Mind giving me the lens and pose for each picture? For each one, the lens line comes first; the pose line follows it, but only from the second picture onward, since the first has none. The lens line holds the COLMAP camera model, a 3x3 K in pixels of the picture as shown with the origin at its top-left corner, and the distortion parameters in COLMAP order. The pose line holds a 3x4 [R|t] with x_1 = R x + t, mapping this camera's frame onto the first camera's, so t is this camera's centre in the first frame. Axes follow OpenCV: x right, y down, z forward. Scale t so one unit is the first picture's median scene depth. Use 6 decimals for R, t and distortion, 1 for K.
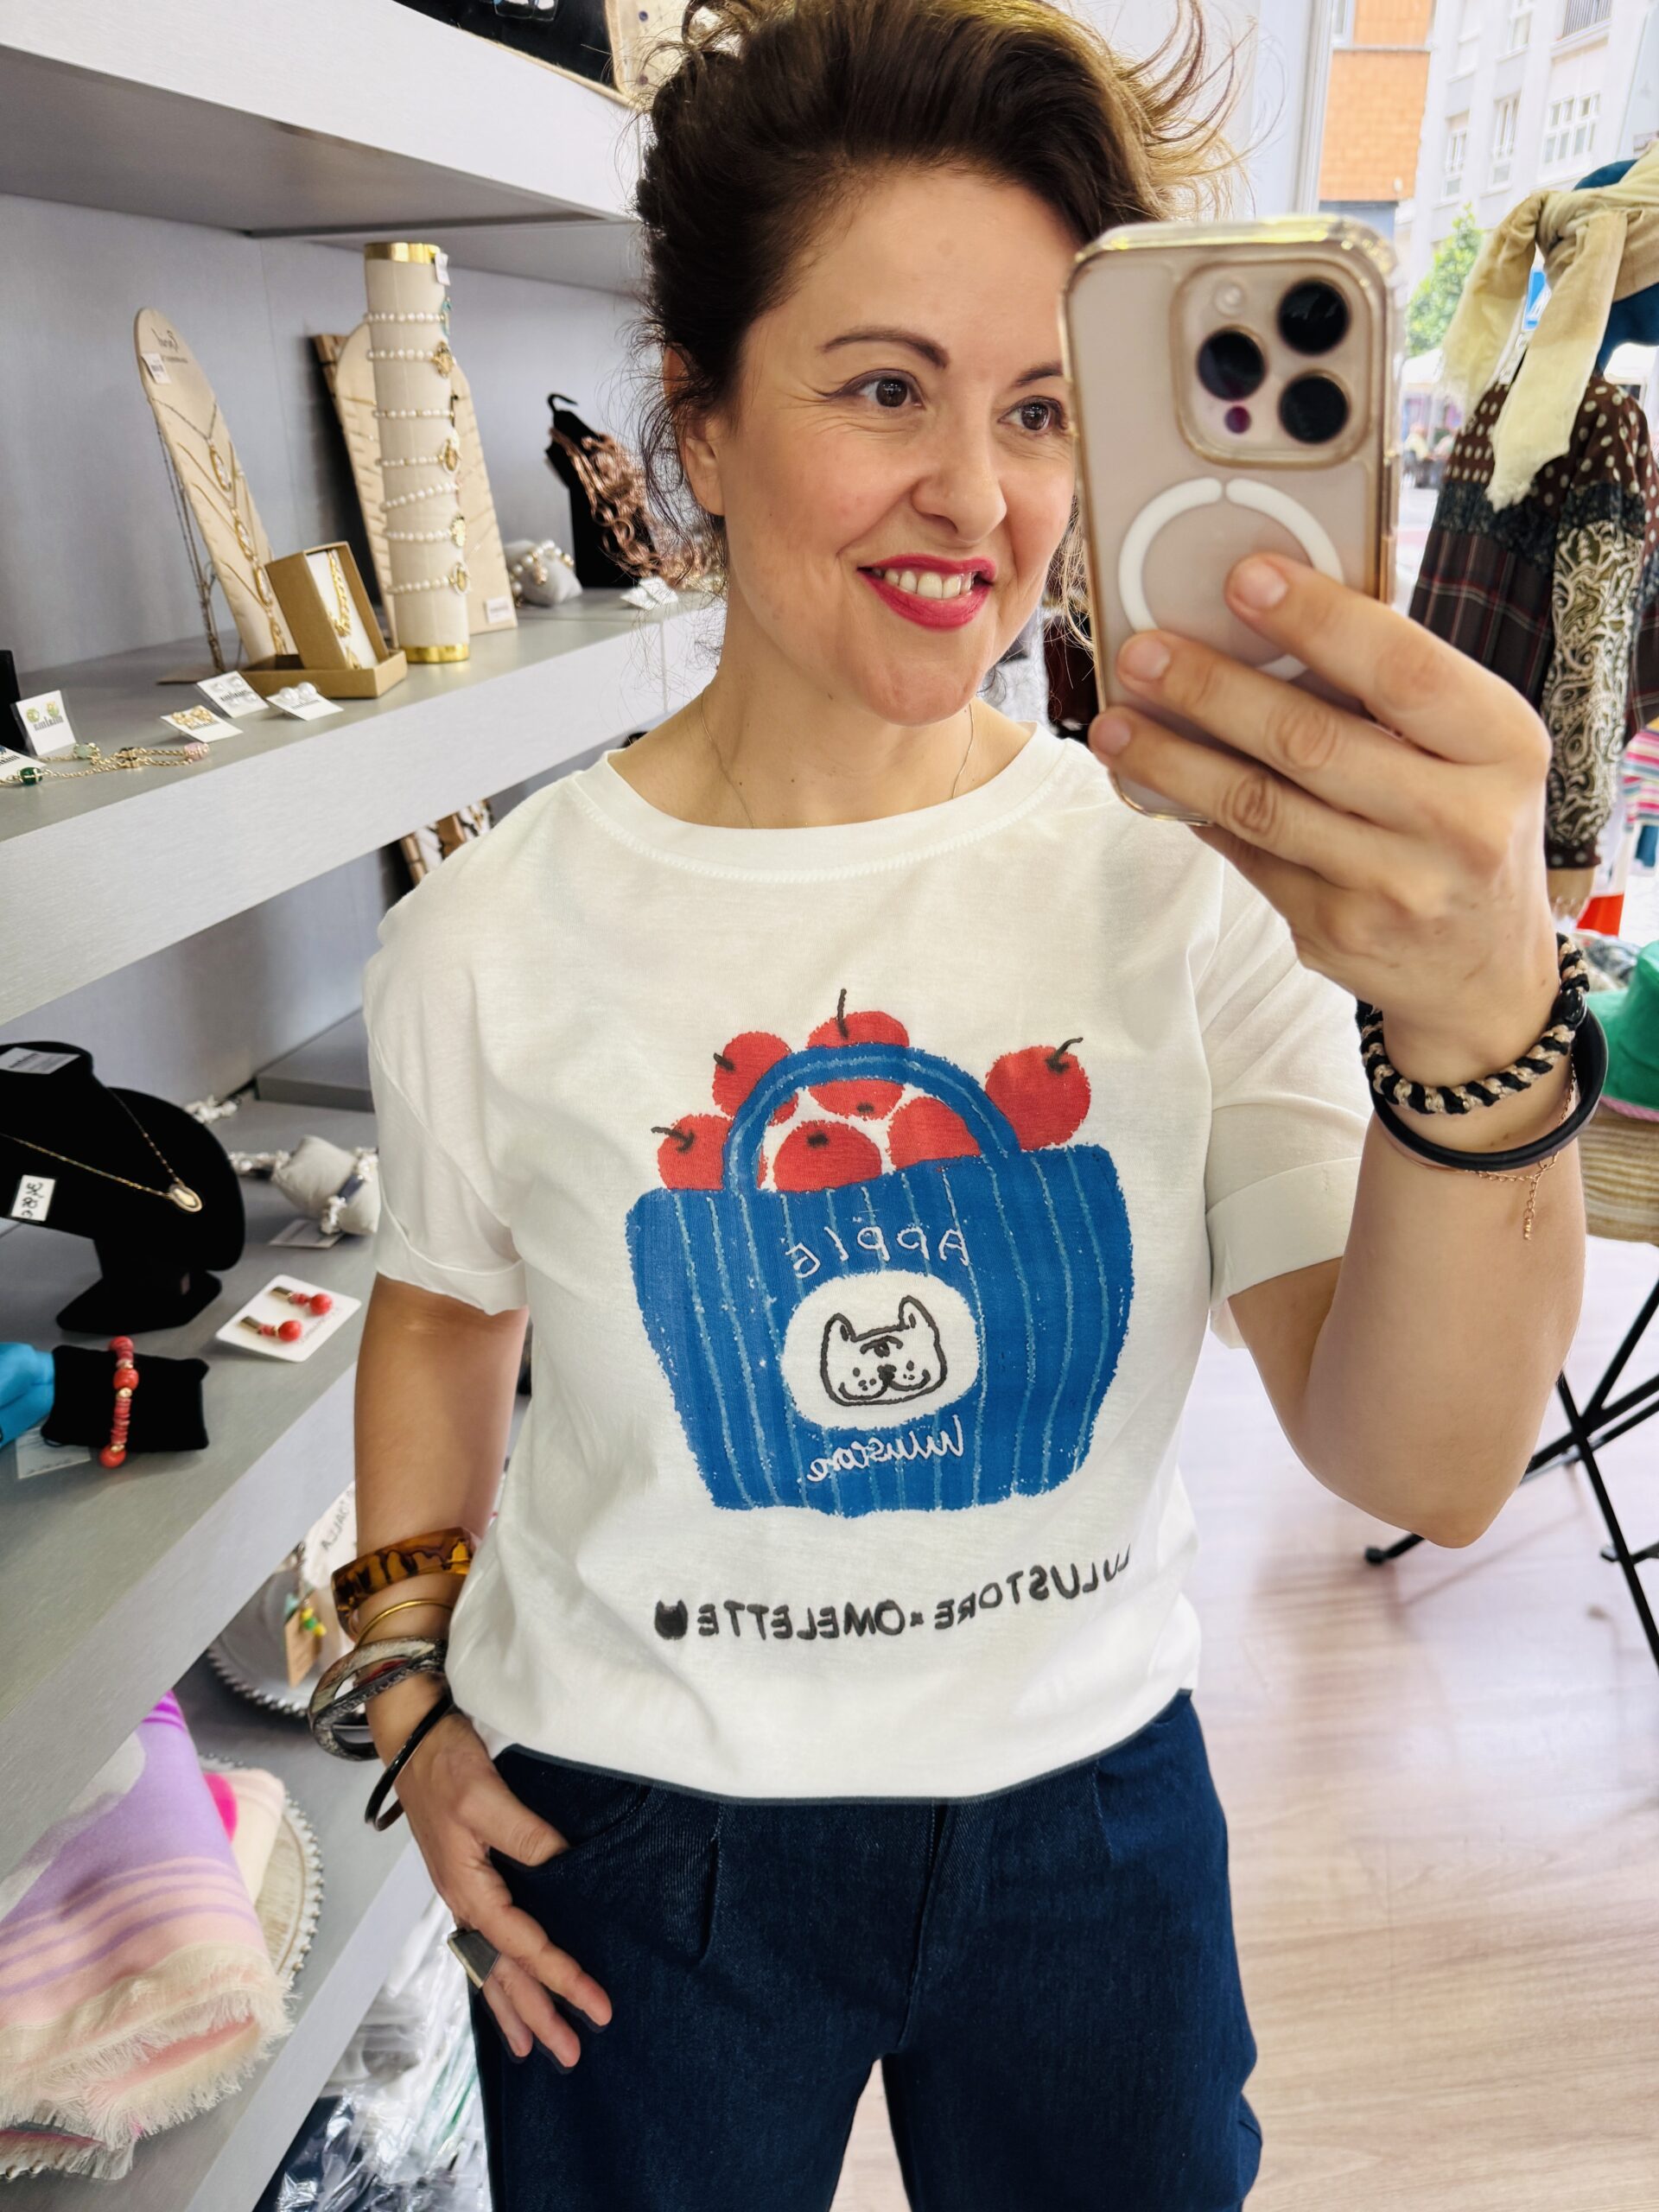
lens RADIAL K [[1548.4, 0, 824.0], [0, 1548.4, 1089.3], [0, 0, 1]] dist [0.001432, 0.000934]
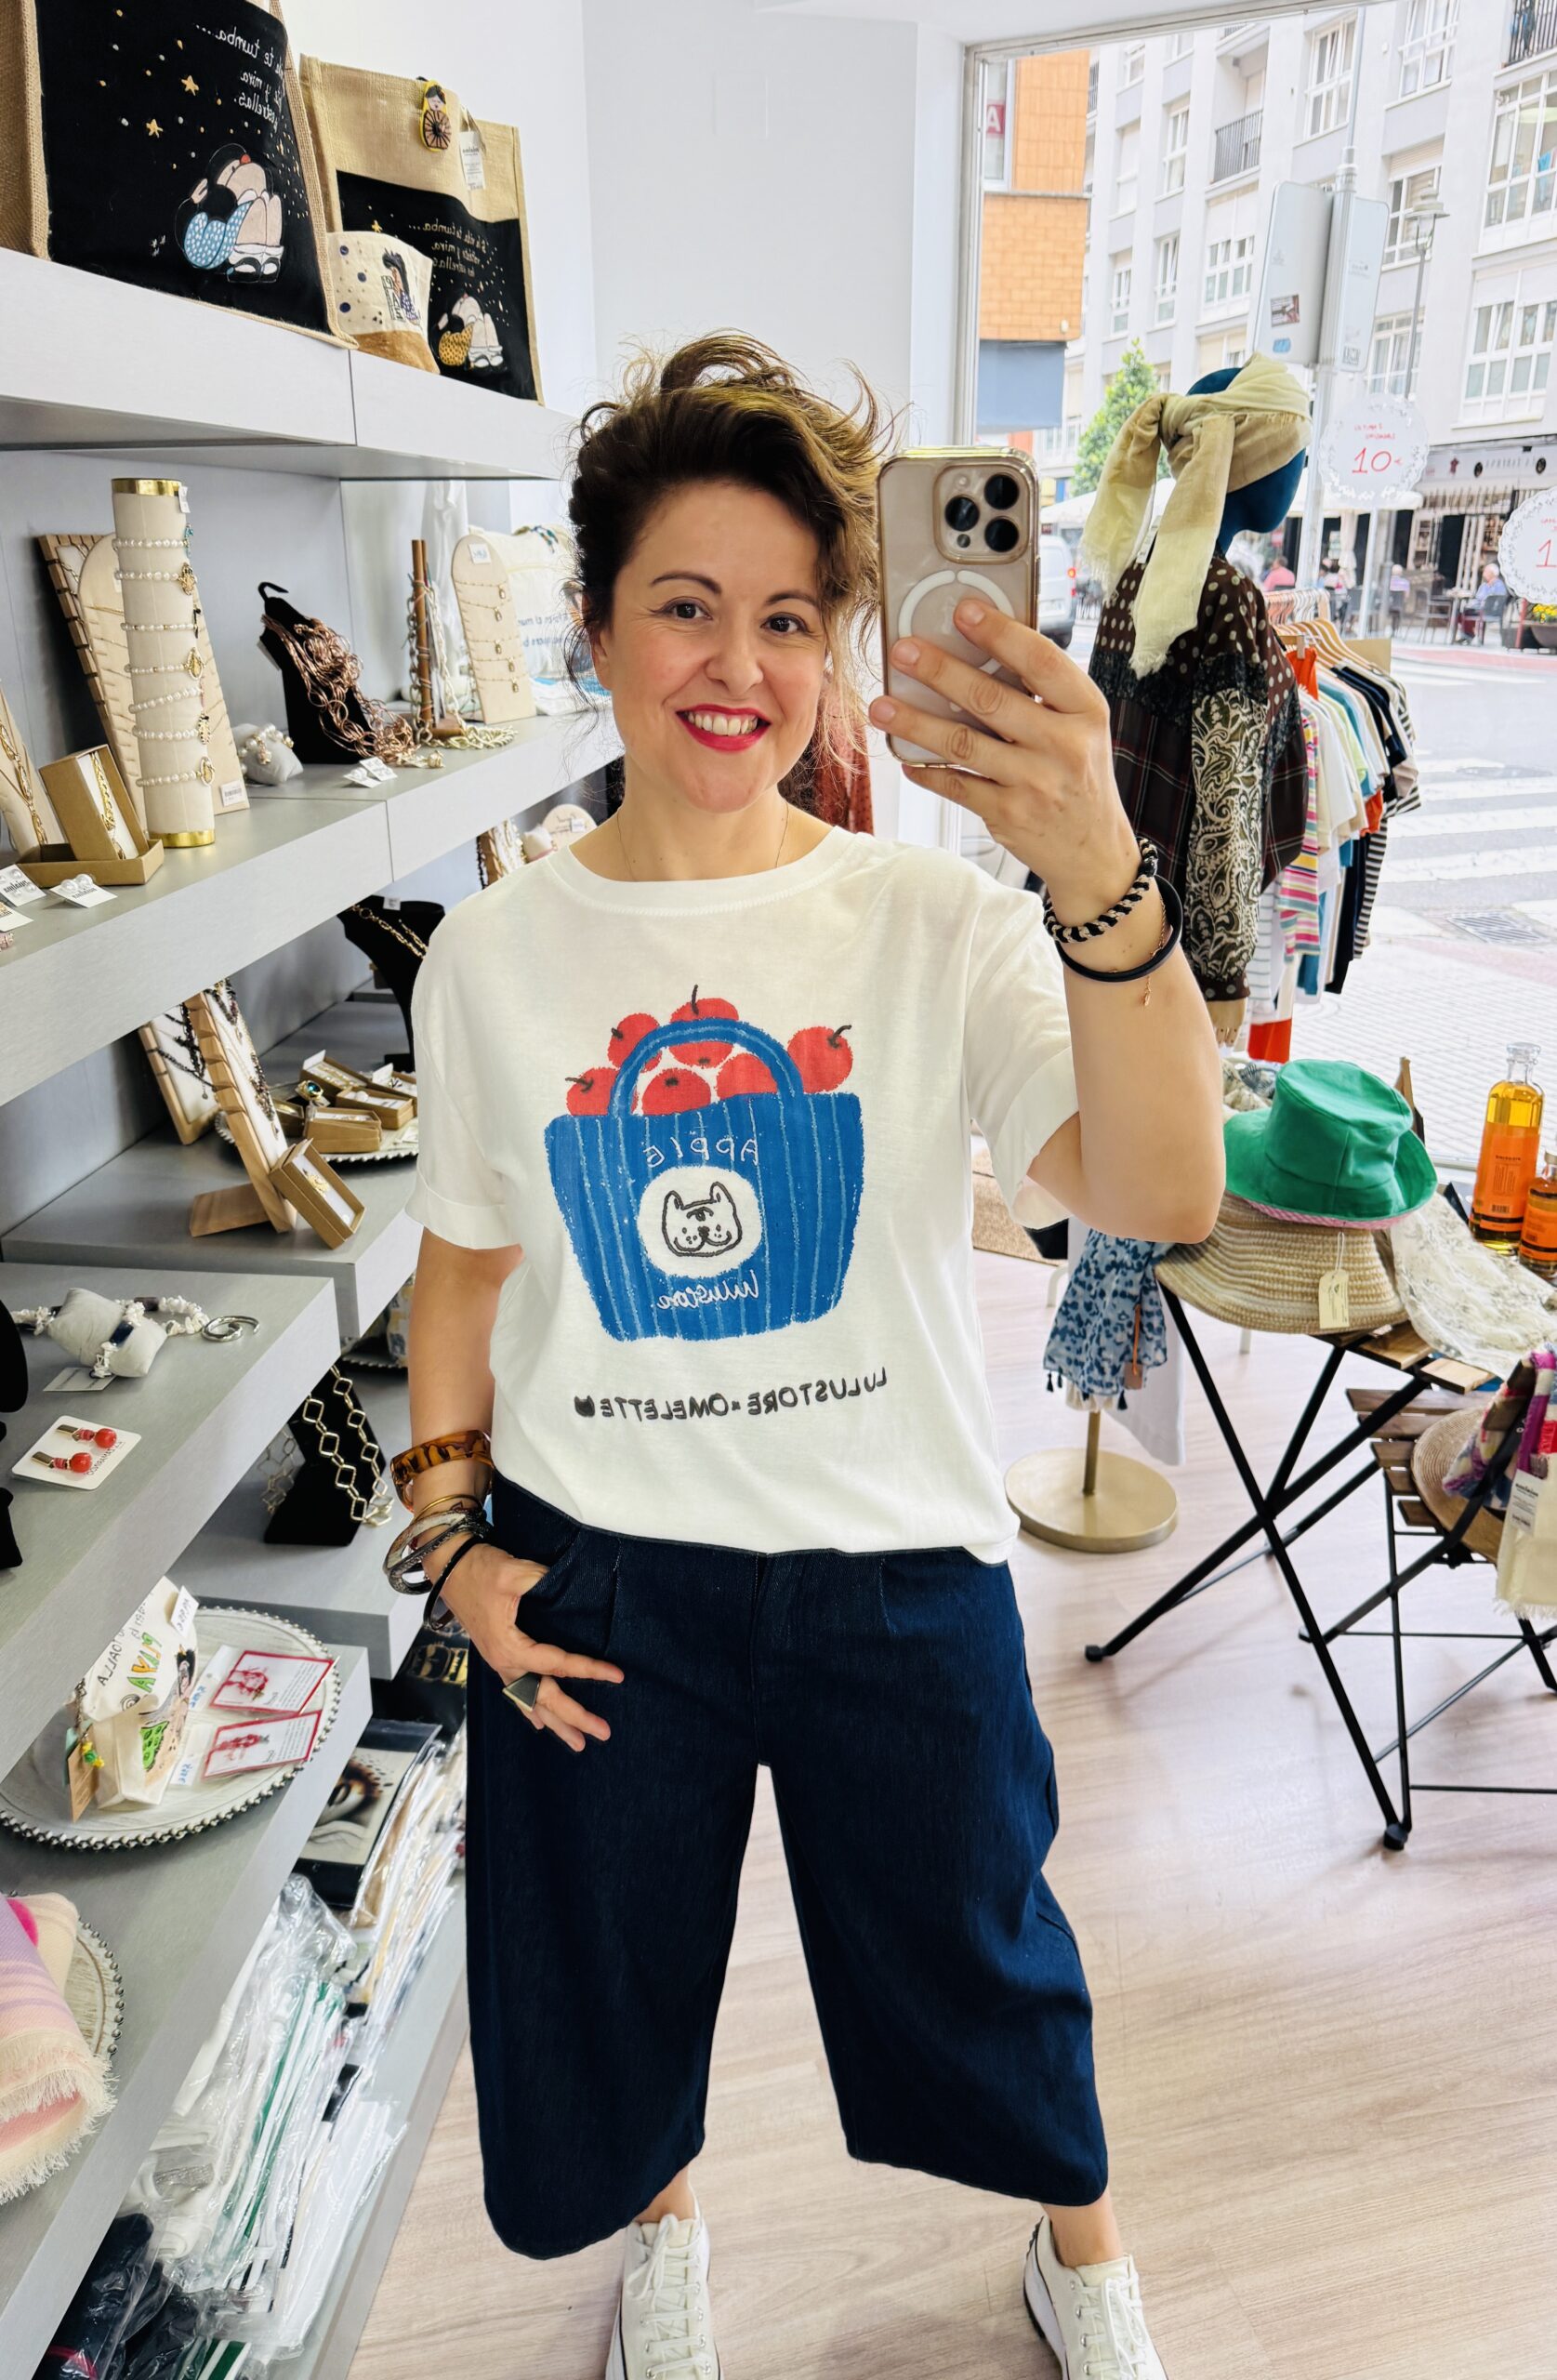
lens RADIAL K [[1702.3, 0, 778.5], [0, 1702.3, 1190.0], [0, 0, 1]] dist [-0.005328, -0.004368]
pose [[0.987606, -0.046637, 0.149862, -0.017182], [0.052304, 0.998049, -0.034098, 0.017183], [-0.147980, 0.041514, 0.988119, -0.143099]]
